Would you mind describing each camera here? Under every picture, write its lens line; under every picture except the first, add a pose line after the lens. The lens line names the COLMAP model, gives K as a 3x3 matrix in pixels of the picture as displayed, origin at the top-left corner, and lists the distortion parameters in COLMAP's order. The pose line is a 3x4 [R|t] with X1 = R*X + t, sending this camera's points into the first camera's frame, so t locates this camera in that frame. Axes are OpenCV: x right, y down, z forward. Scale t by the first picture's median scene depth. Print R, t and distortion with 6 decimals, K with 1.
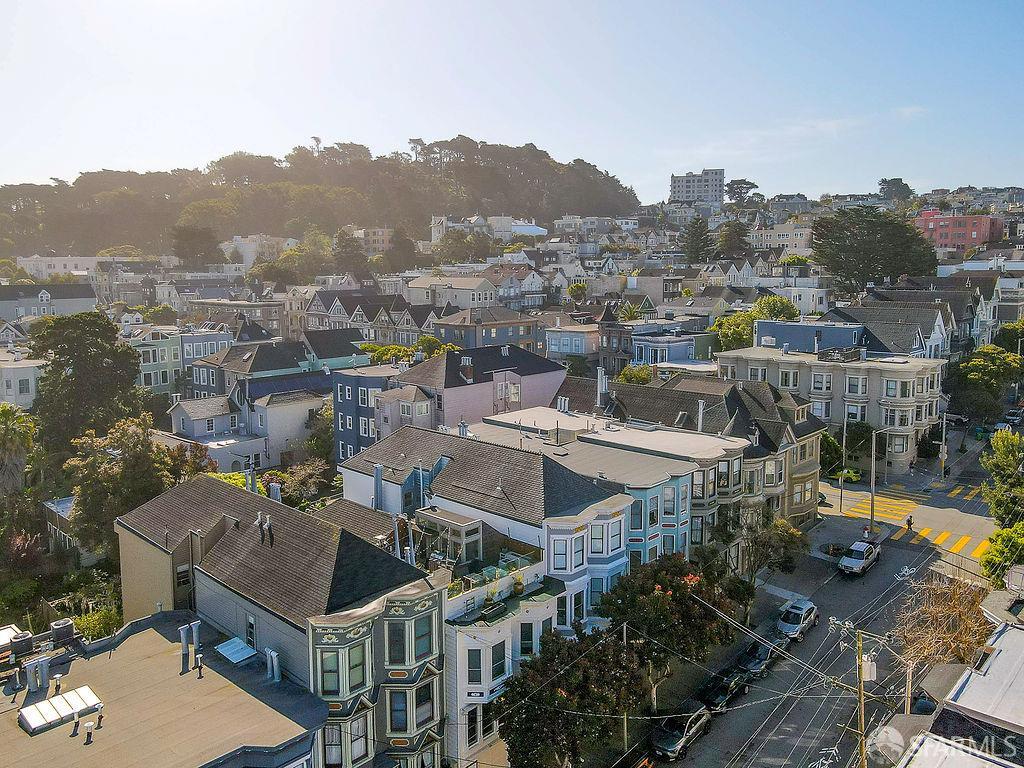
lens RADIAL K [[784.0, 0, 511.0], [0, 784.0, 351.0], [0, 0, 1]] dist [-0.003395, 0.009997]
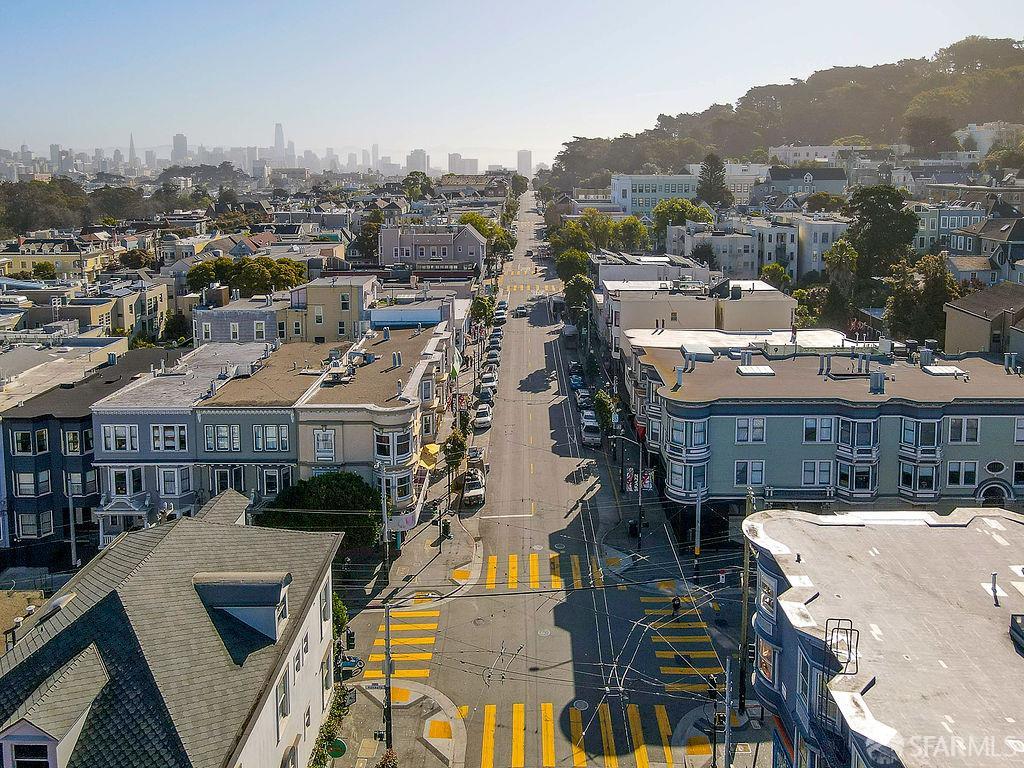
lens RADIAL K [[798.9, 0, 513.9], [0, 798.9, 241.1], [0, 0, 1]] dist [0.005286, 0.011464]
pose [[0.679836, 0.077154, -0.729294, 0.031184], [-0.078352, 0.996400, 0.032373, 0.034303], [0.729166, 0.035133, 0.683434, -0.270649]]
